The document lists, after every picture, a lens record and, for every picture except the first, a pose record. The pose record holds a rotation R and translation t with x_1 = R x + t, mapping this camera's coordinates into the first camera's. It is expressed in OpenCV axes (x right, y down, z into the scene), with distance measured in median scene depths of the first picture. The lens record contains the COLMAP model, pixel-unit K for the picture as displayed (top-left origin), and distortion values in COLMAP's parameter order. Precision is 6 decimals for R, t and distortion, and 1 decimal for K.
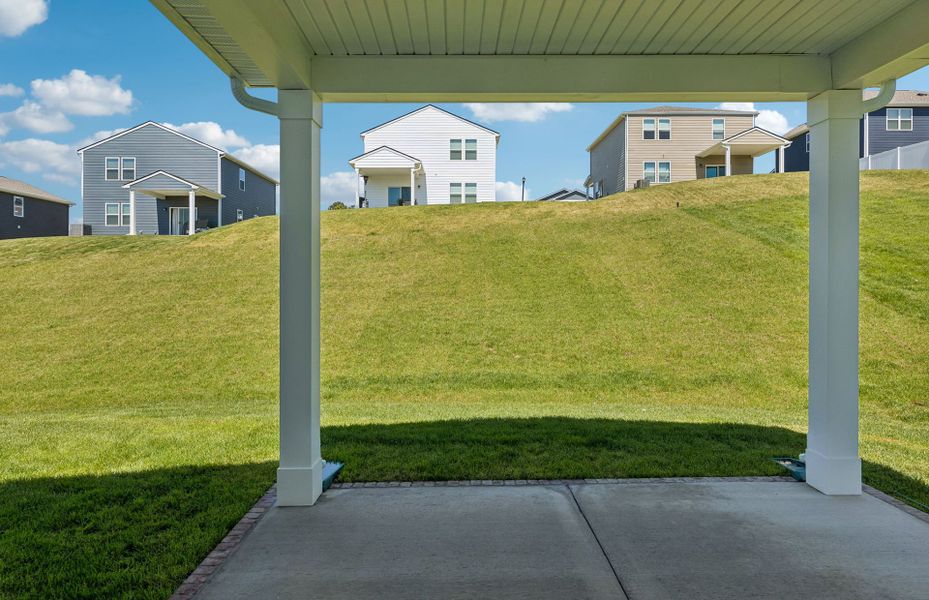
lens RADIAL K [[546.2, 0, 462.0], [0, 546.2, 280.7], [0, 0, 1]] dist [-0.003950, -0.000248]
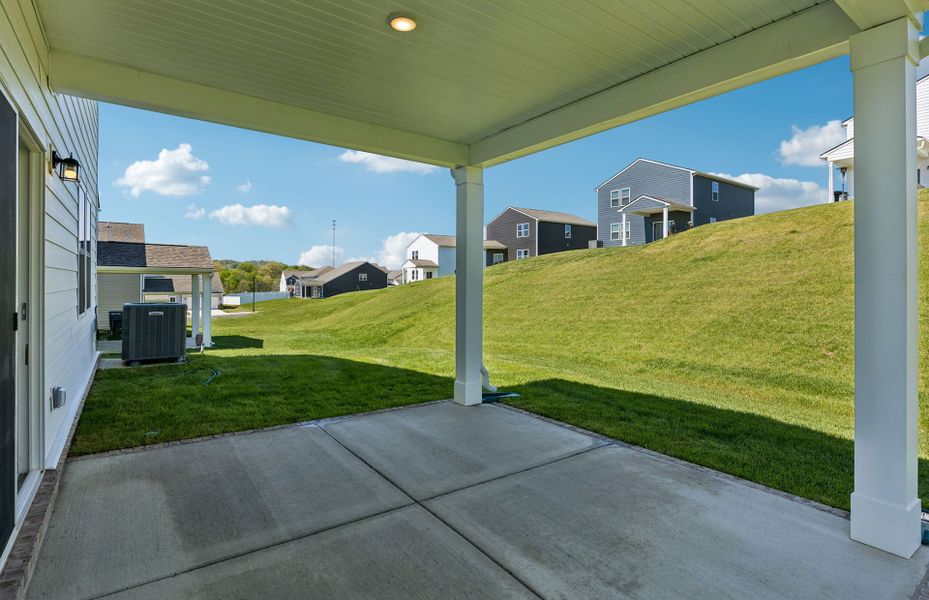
lens RADIAL K [[464.0, 0, 465.9], [0, 464.0, 278.7], [0, 0, 1]] dist [-0.000481, -0.000402]
pose [[0.580089, -0.002616, -0.814549, 0.360022], [0.000110, 0.999995, -0.003134, 0.002791], [0.814553, 0.001729, 0.580086, 0.051968]]
